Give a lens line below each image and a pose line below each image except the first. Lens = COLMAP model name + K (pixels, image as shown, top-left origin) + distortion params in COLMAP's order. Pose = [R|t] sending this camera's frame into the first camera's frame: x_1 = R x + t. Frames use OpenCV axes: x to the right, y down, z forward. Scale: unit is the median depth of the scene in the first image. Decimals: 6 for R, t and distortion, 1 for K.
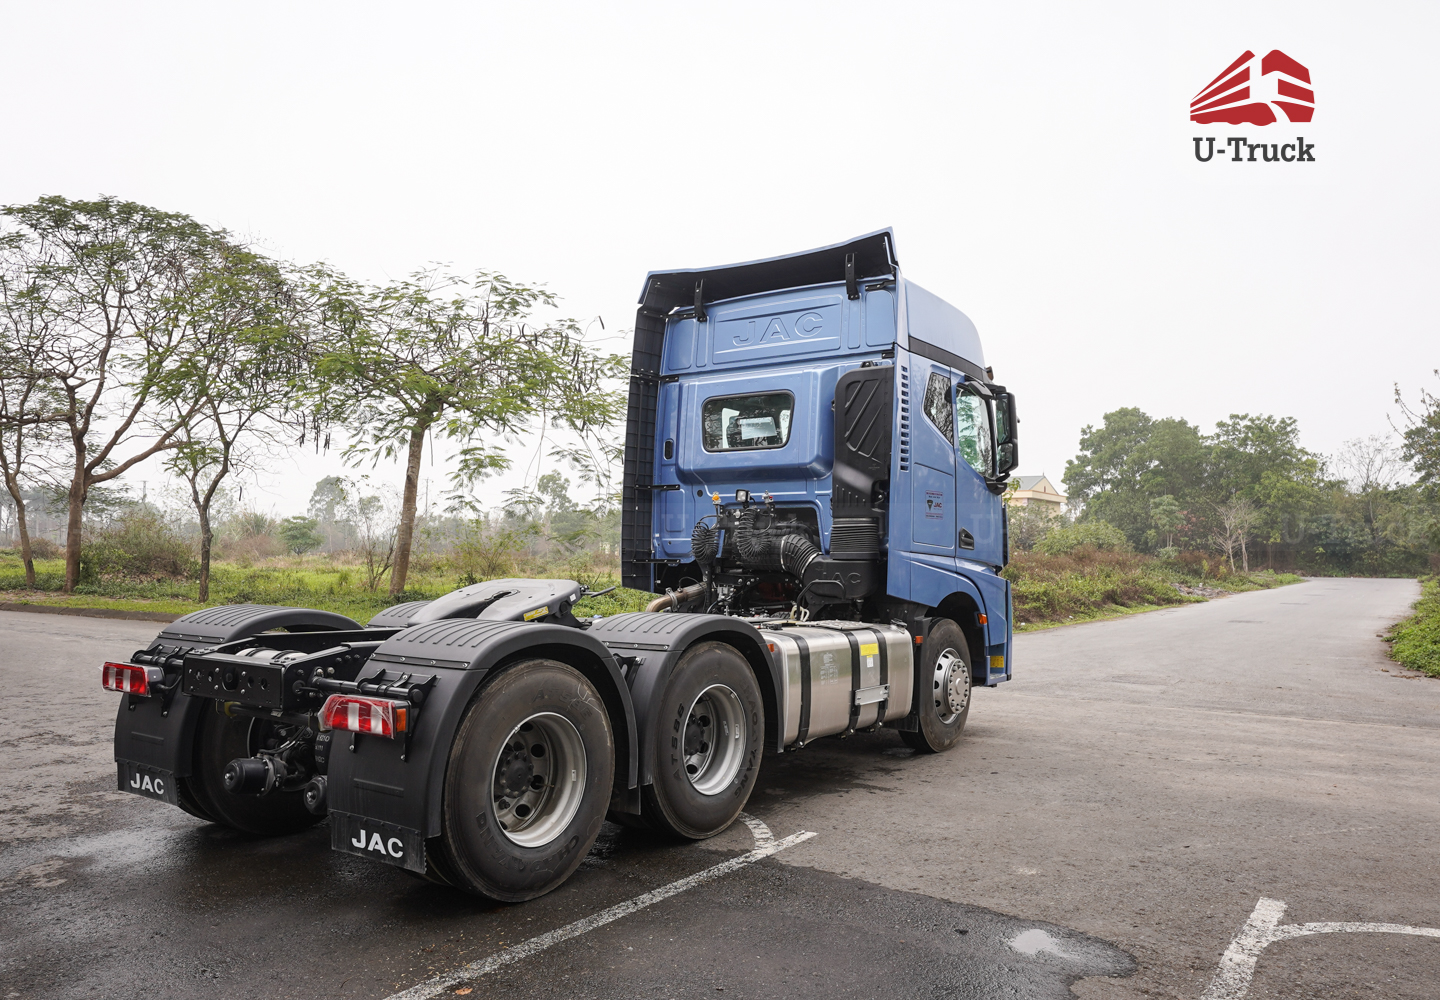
lens RADIAL K [[1099.5, 0, 720.0], [0, 1099.5, 500.0], [0, 0, 1]] dist [-0.011045, 0.000196]
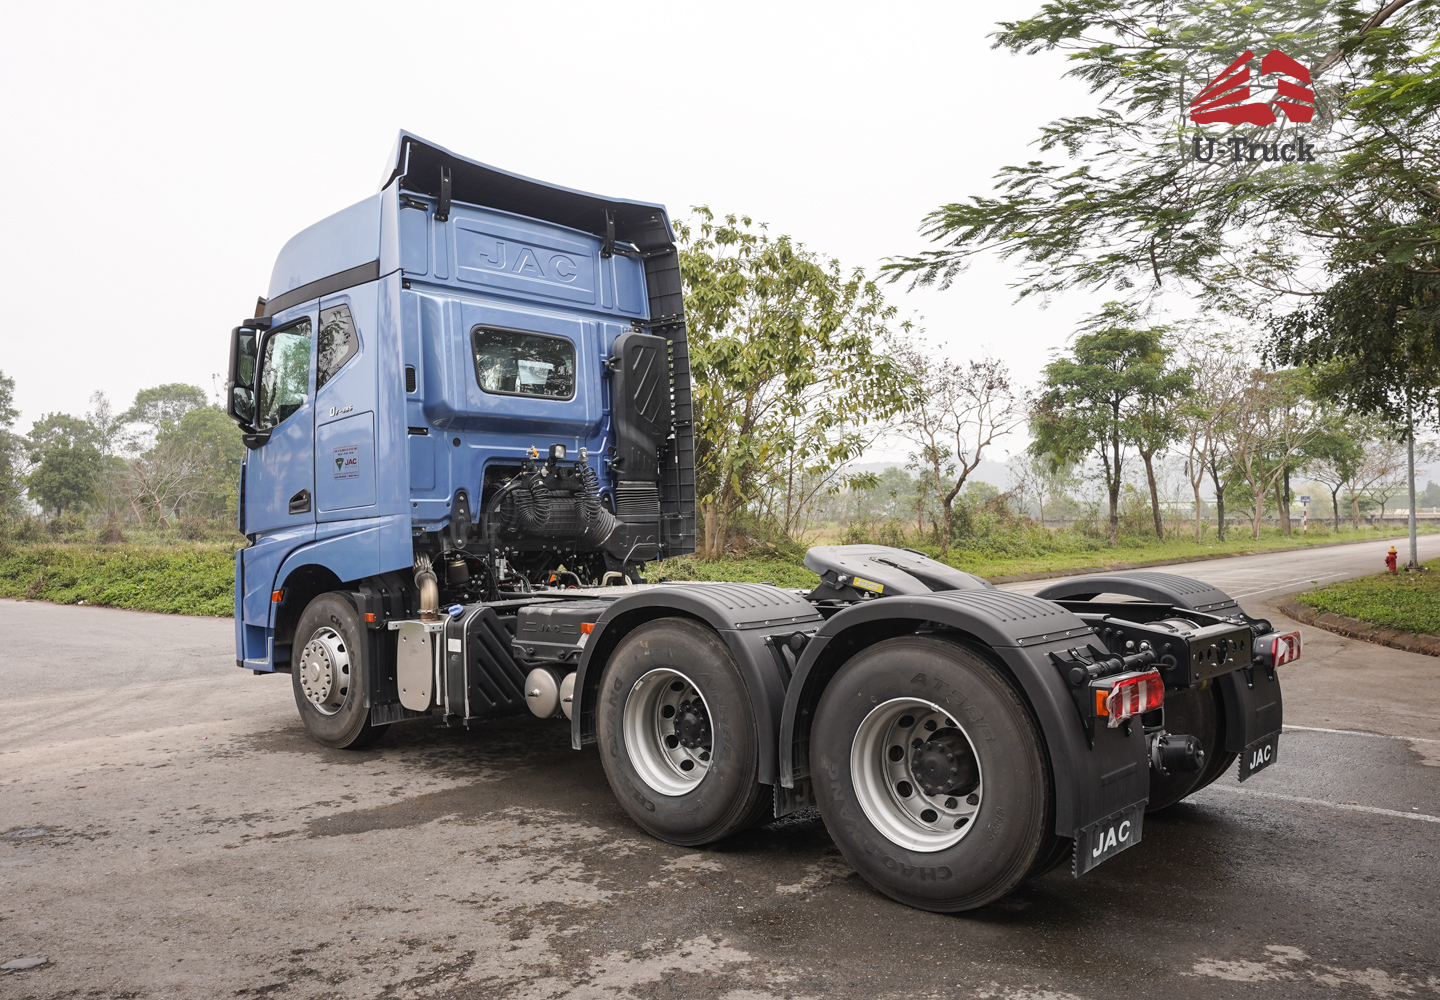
lens RADIAL K [[1099.5, 0, 720.0], [0, 1099.5, 500.0], [0, 0, 1]] dist [-0.011045, 0.000196]
pose [[0.111989, 0.007460, 0.993681, -0.868219], [-0.043026, 0.999070, -0.002651, 0.032616], [-0.992778, -0.042457, 0.112206, 0.807534]]
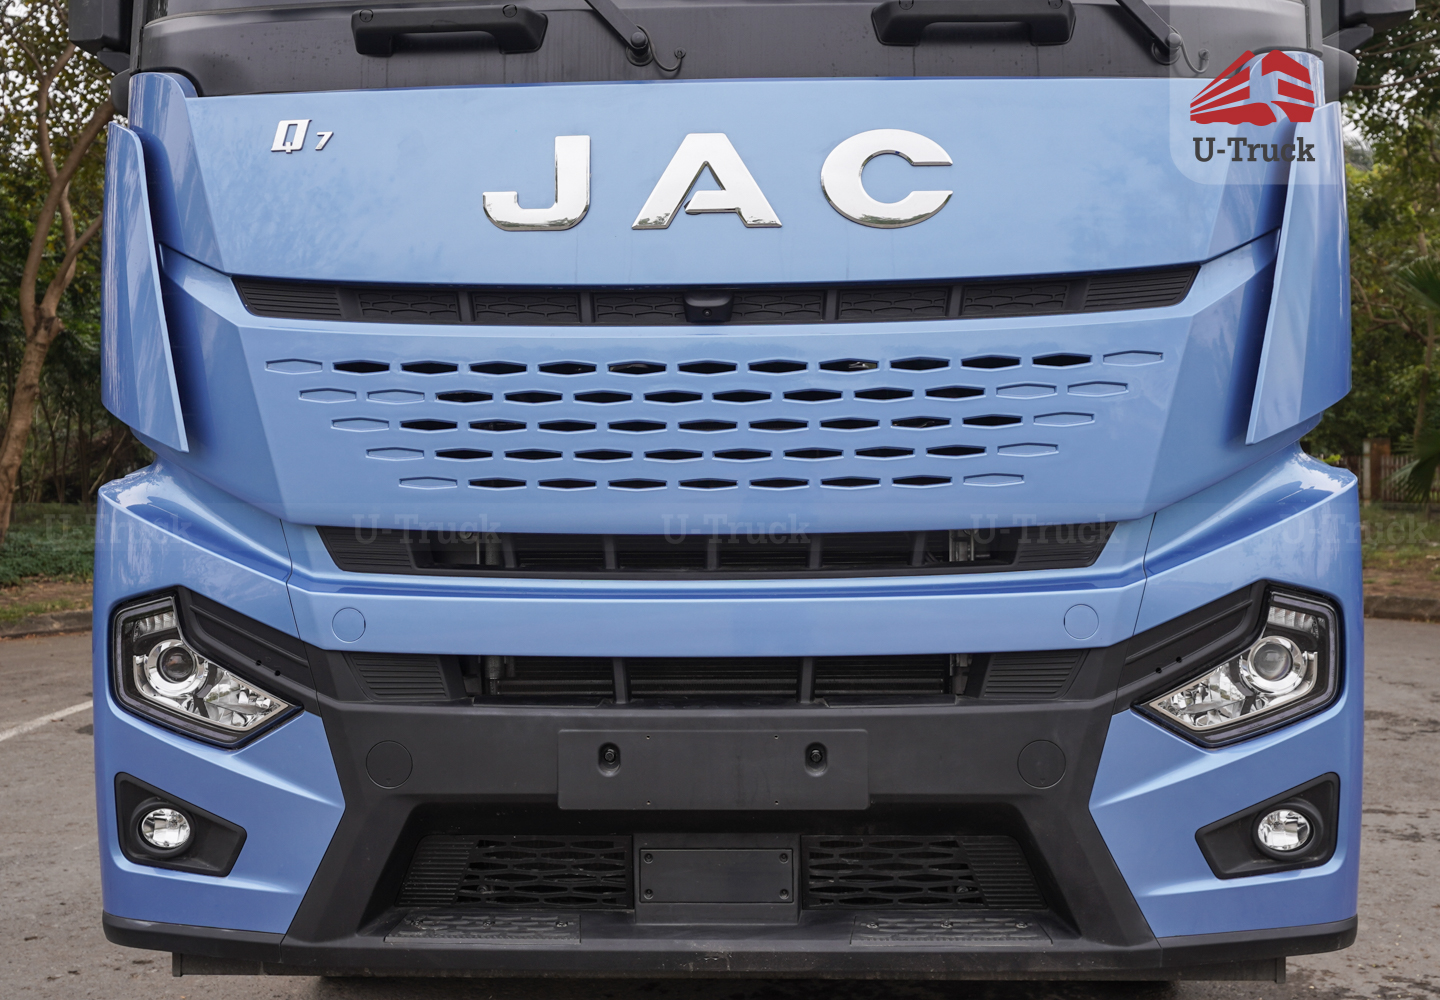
lens RADIAL K [[1561.9, 0, 720.0], [0, 1561.9, 500.0], [0, 0, 1]] dist [-0.005545, -0.014228]
pose [[-0.838779, 0.015307, -0.544257, 0.391255], [0.030329, 0.999366, -0.018635, 0.102101], [0.543627, -0.032138, -0.838711, 1.571945]]
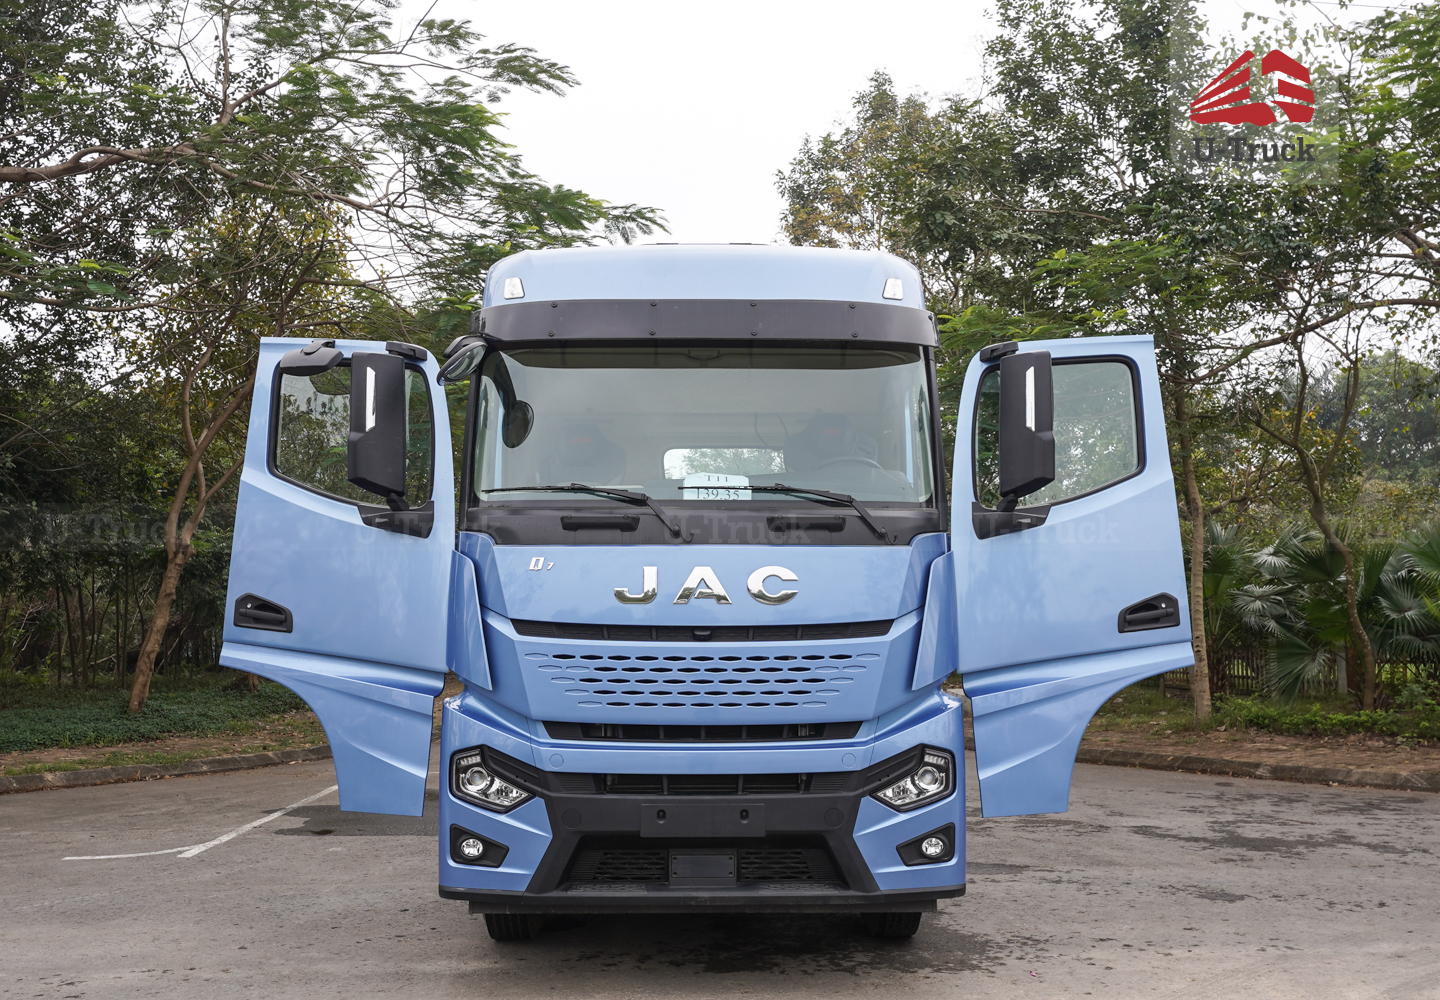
lens RADIAL K [[1283.4, 0, 720.0], [0, 1283.4, 500.0], [0, 0, 1]] dist [-0.022346, 0.020723]
pose [[-0.805799, -0.066889, -0.588400, 0.618205], [0.025048, 0.988861, -0.146716, 0.084928], [0.591659, -0.132962, -0.795148, 1.860990]]
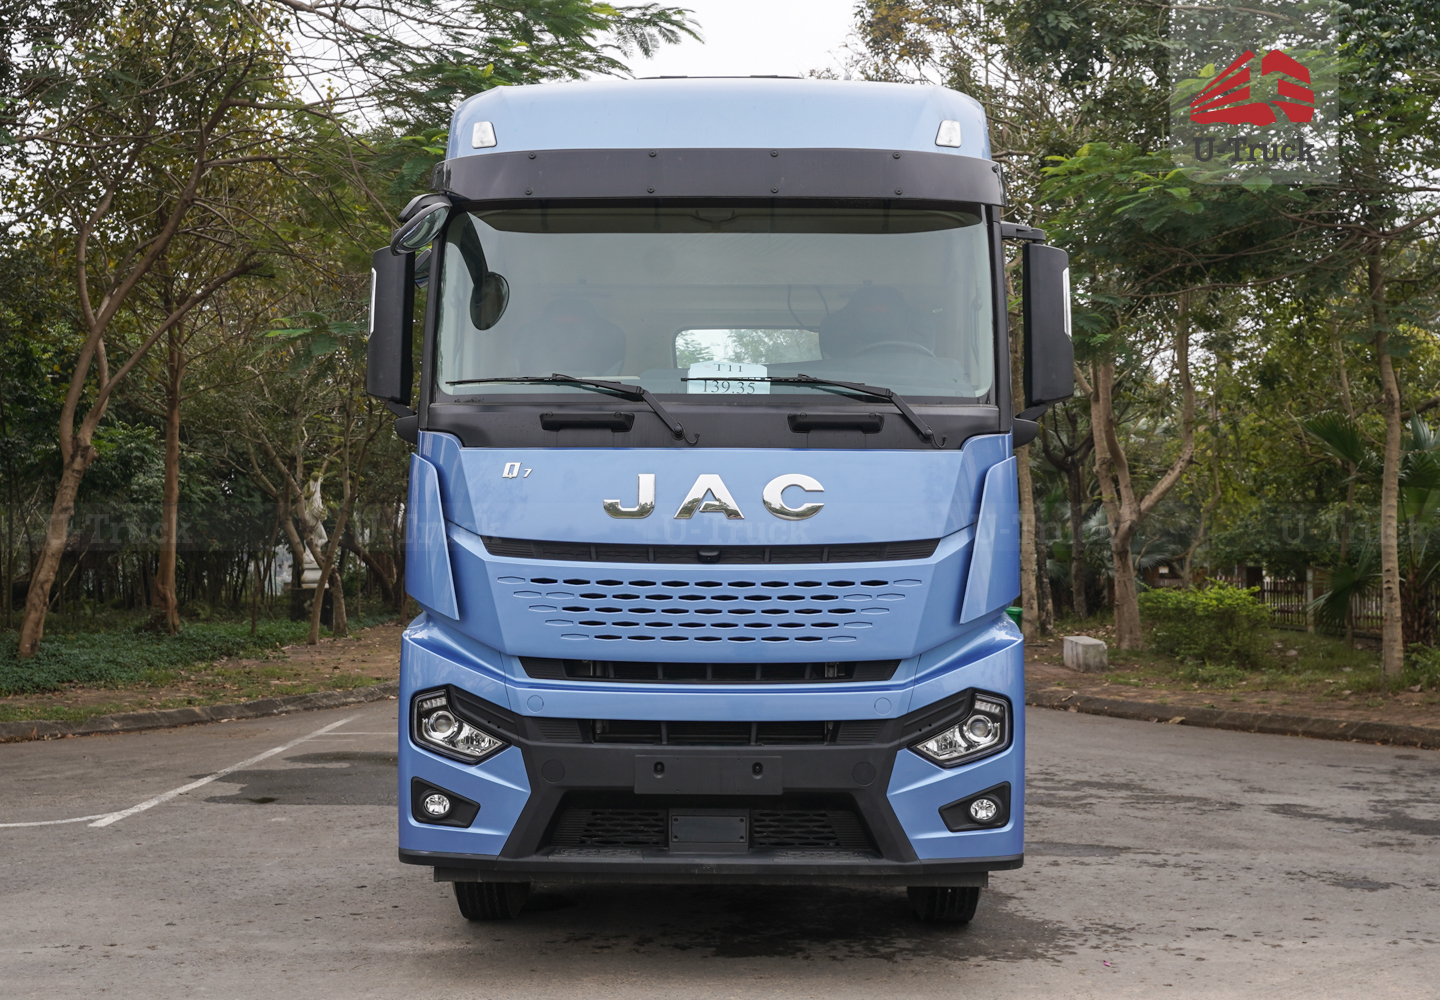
lens RADIAL K [[1712.5, 0, 720.0], [0, 1712.5, 500.0], [0, 0, 1]] dist [-0.007546, -0.018400]
pose [[-0.827255, -0.031694, -0.560932, 0.643760], [0.017551, 0.996462, -0.082187, 0.093542], [0.561552, -0.077835, -0.823772, 1.936847]]
